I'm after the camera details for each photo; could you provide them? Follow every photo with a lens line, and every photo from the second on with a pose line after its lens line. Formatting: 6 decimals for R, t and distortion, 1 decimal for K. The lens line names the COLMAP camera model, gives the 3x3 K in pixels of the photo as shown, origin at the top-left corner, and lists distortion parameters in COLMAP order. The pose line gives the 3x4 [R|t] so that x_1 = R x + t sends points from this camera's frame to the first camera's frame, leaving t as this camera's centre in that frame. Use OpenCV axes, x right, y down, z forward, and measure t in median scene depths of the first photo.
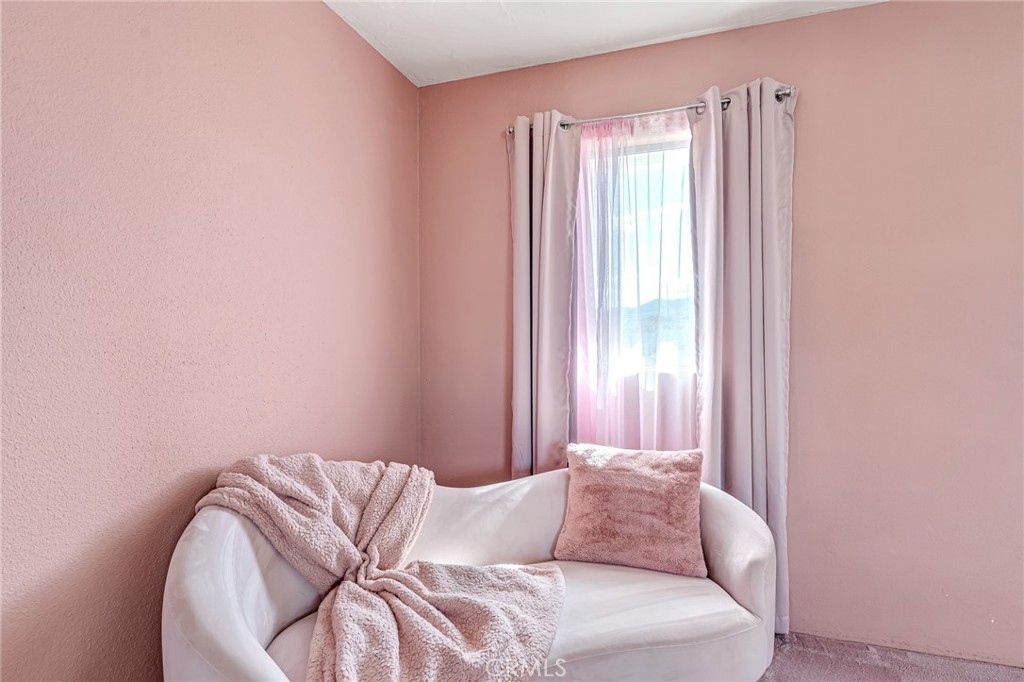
lens RADIAL K [[539.6, 0, 512.0], [0, 539.6, 341.0], [0, 0, 1]] dist [-0.004363, -0.000135]
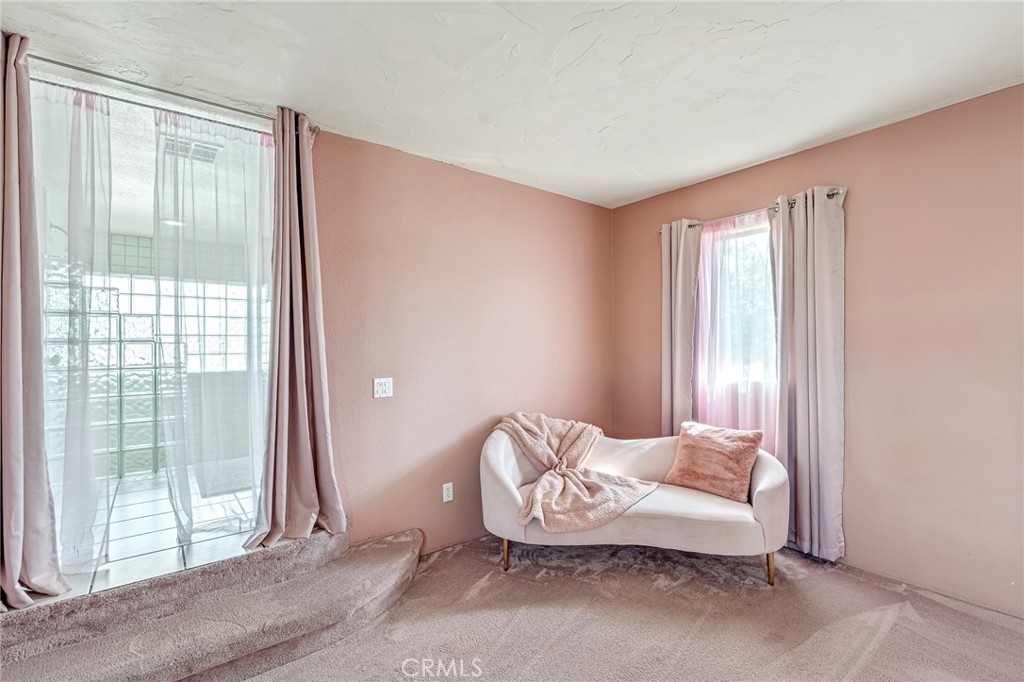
lens RADIAL K [[458.1, 0, 512.0], [0, 458.1, 341.0], [0, 0, 1]] dist [-0.007694, -0.000174]
pose [[0.846341, -0.010750, -0.532533, 0.498585], [0.010950, 0.999936, -0.002783, -0.077809], [0.532529, -0.003476, 0.846405, -0.607370]]
